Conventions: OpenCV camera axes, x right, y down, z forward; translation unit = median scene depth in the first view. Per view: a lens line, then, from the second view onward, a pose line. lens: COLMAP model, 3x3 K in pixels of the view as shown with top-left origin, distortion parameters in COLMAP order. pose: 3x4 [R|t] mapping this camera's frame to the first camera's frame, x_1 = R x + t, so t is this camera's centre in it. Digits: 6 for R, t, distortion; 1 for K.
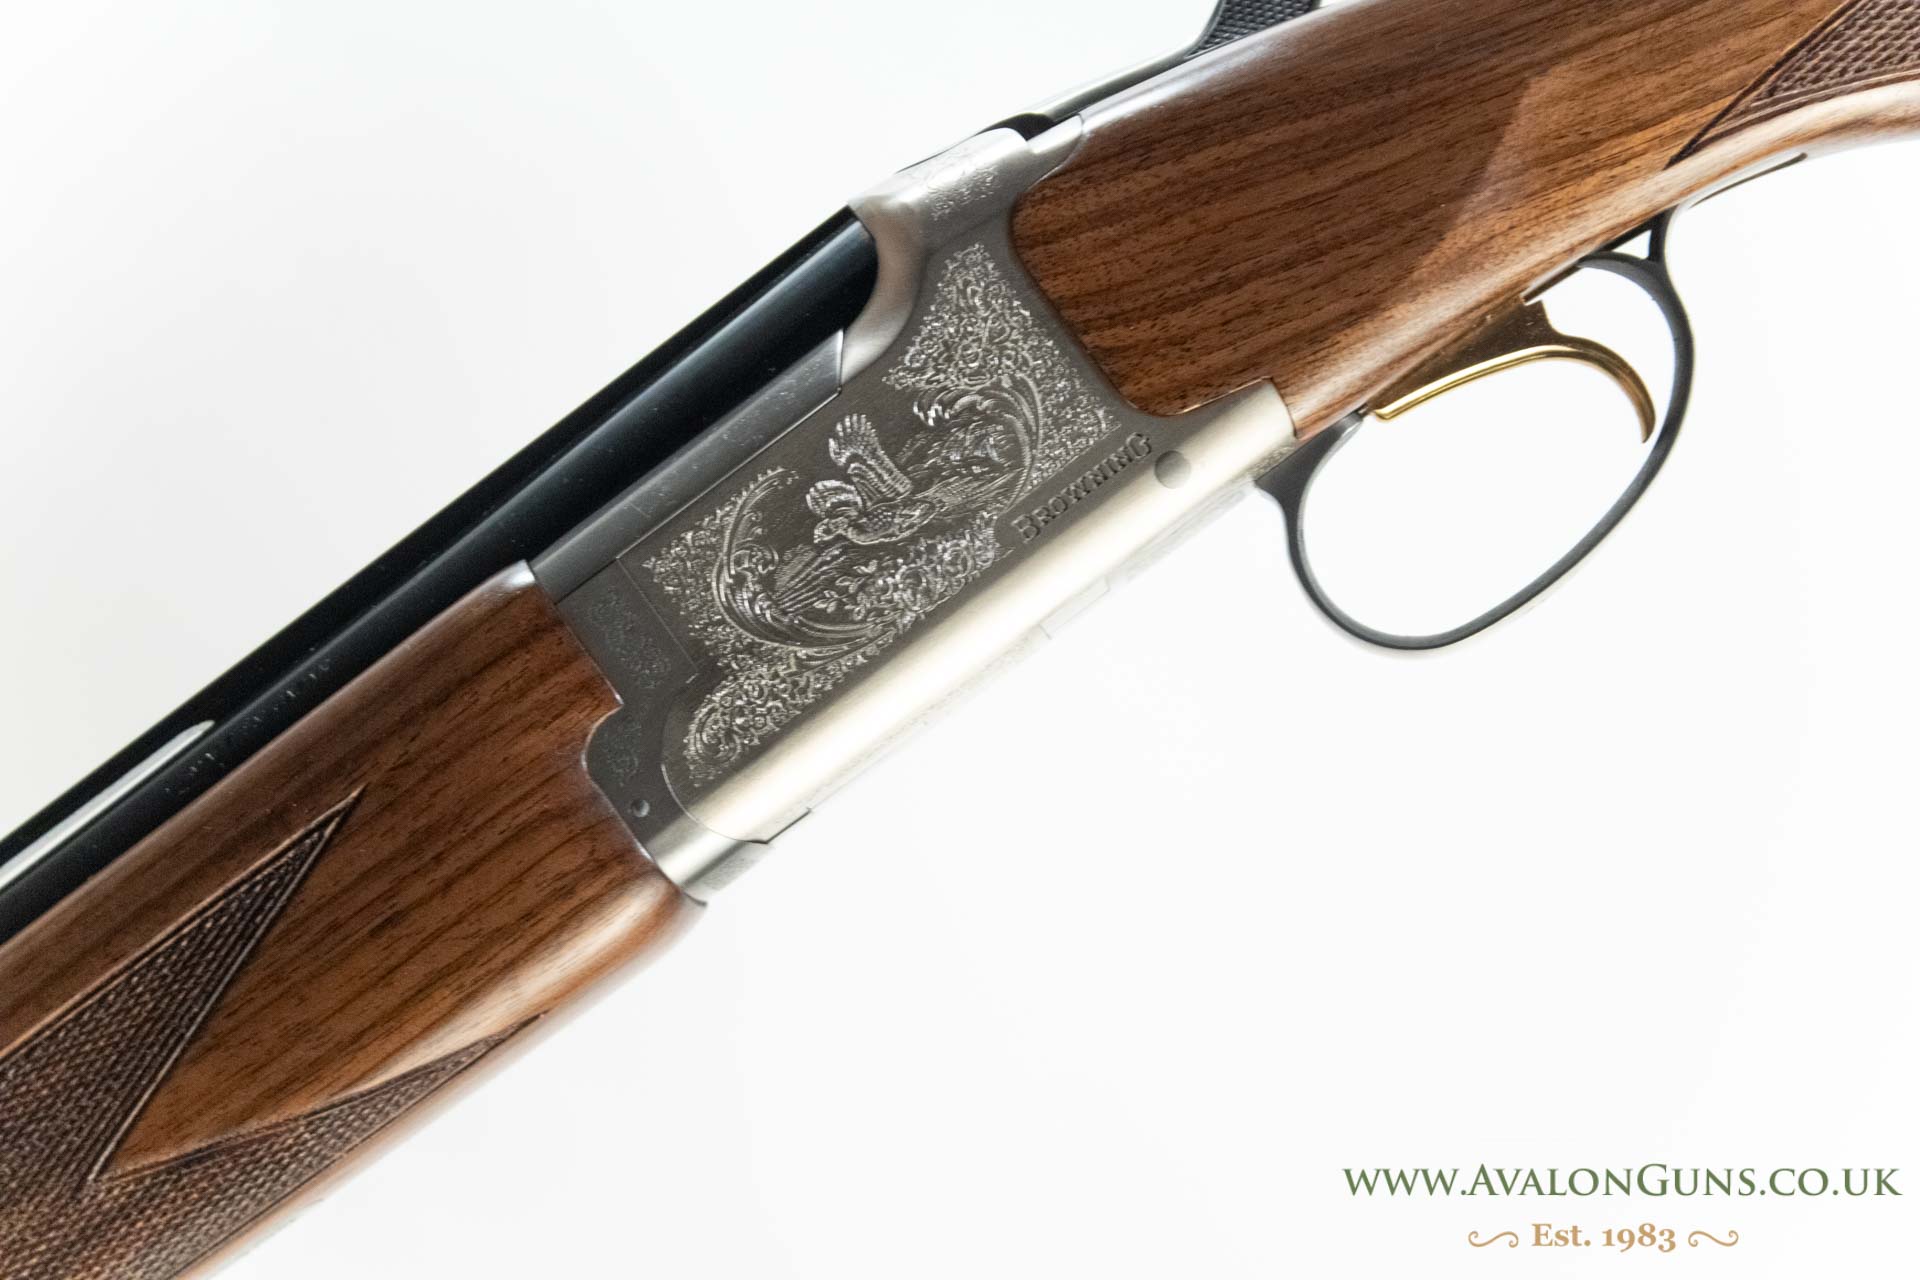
lens RADIAL K [[4873.1, 0, 960.0], [0, 4873.1, 640.0], [0, 0, 1]] dist [0.155085, 0.306454]
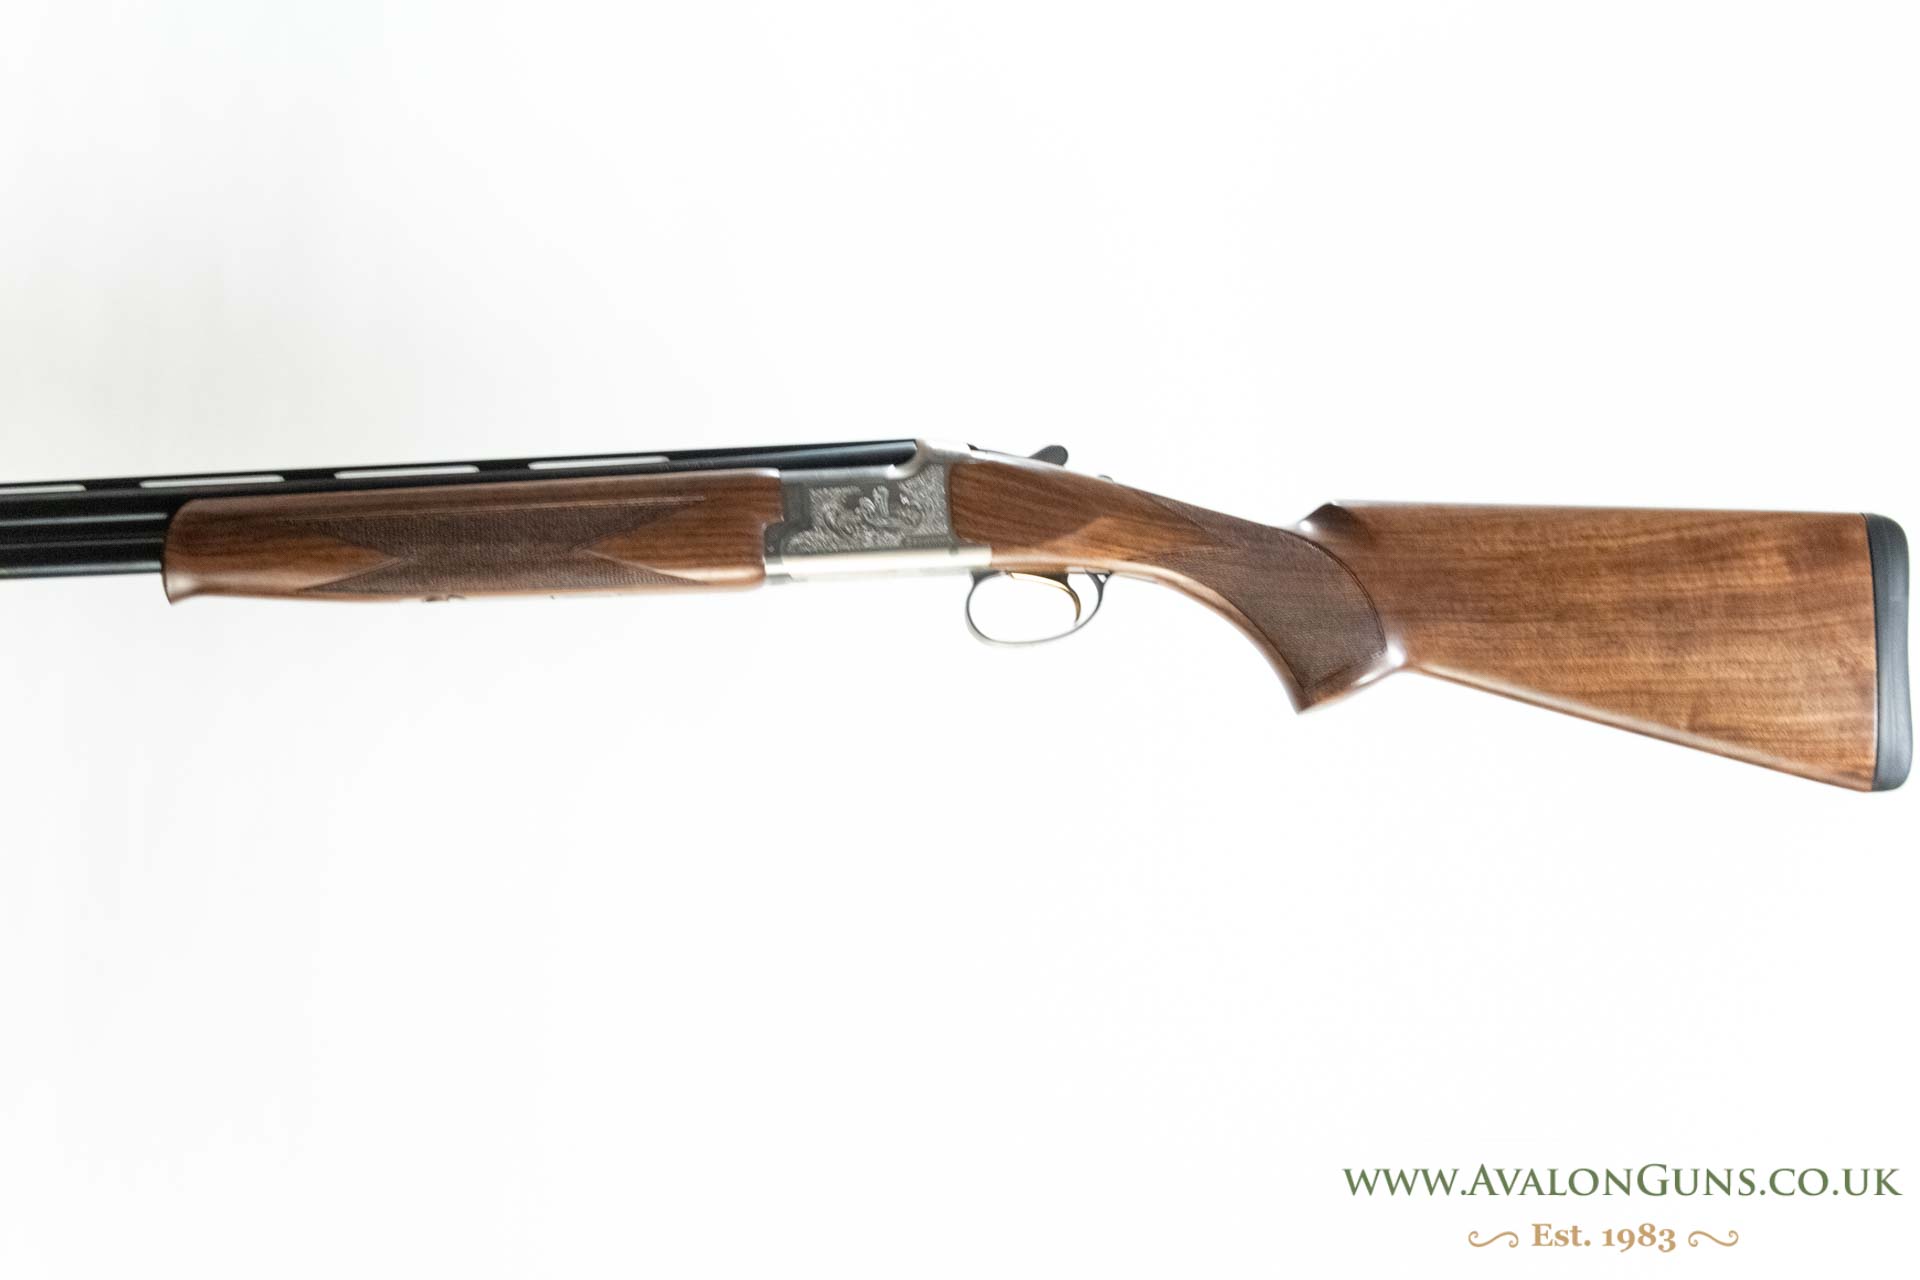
lens RADIAL K [[4105.3, 0, 960.0], [0, 4105.3, 640.0], [0, 0, 1]] dist [0.000093, -0.008752]
pose [[0.829464, 0.556215, 0.051129, -0.066532], [-0.551160, 0.829889, -0.086640, 0.264091], [-0.090622, 0.043684, 0.994927, -1.873847]]
